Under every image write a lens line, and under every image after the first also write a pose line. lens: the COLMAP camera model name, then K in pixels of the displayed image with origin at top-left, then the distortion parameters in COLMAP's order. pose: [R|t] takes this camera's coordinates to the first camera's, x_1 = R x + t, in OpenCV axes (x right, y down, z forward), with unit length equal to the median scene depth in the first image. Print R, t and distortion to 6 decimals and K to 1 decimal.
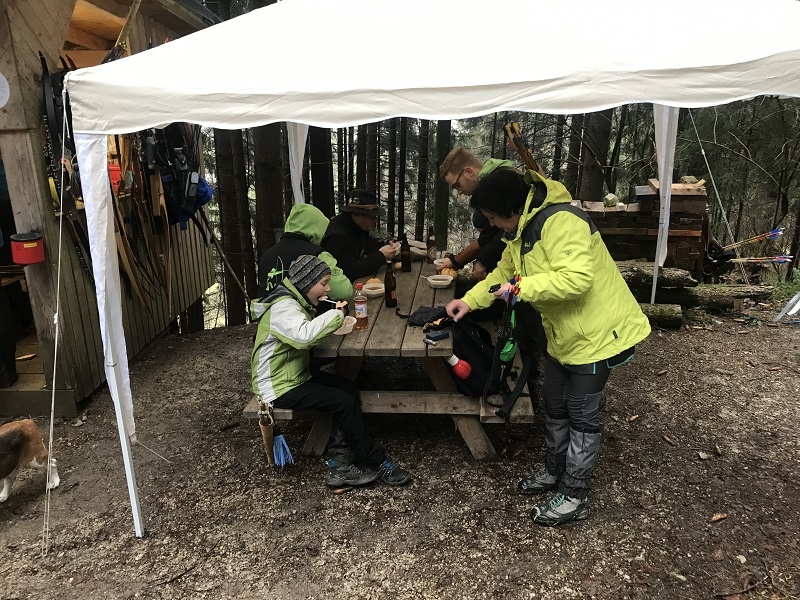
lens RADIAL K [[650.2, 0, 405.3], [0, 650.2, 287.0], [0, 0, 1]] dist [0.018817, -0.014037]
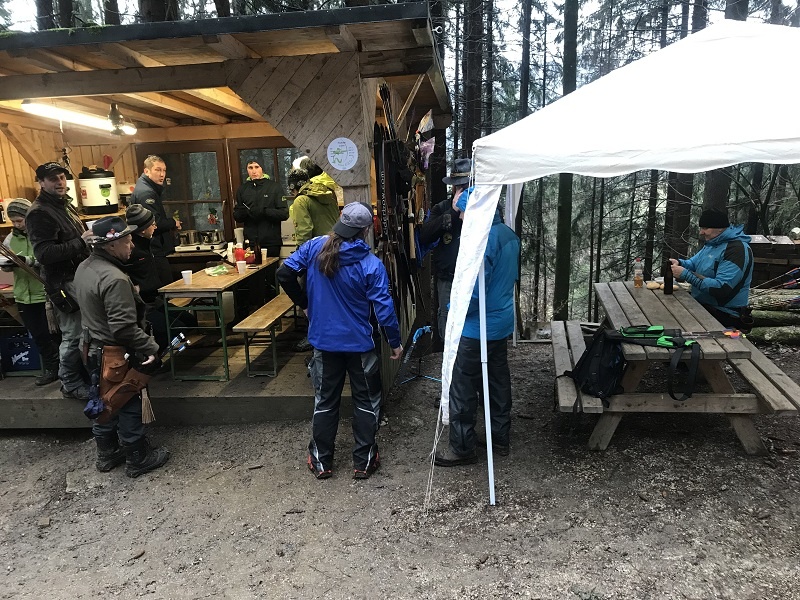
lens RADIAL K [[650.2, 0, 401.6], [0, 650.2, 294.5], [0, 0, 1]] dist [0.018817, -0.014037]
pose [[0.994030, -0.014086, -0.108192, -0.380015], [0.007375, 0.998037, -0.062189, 0.051254], [0.108855, 0.061020, 0.992183, -0.235437]]
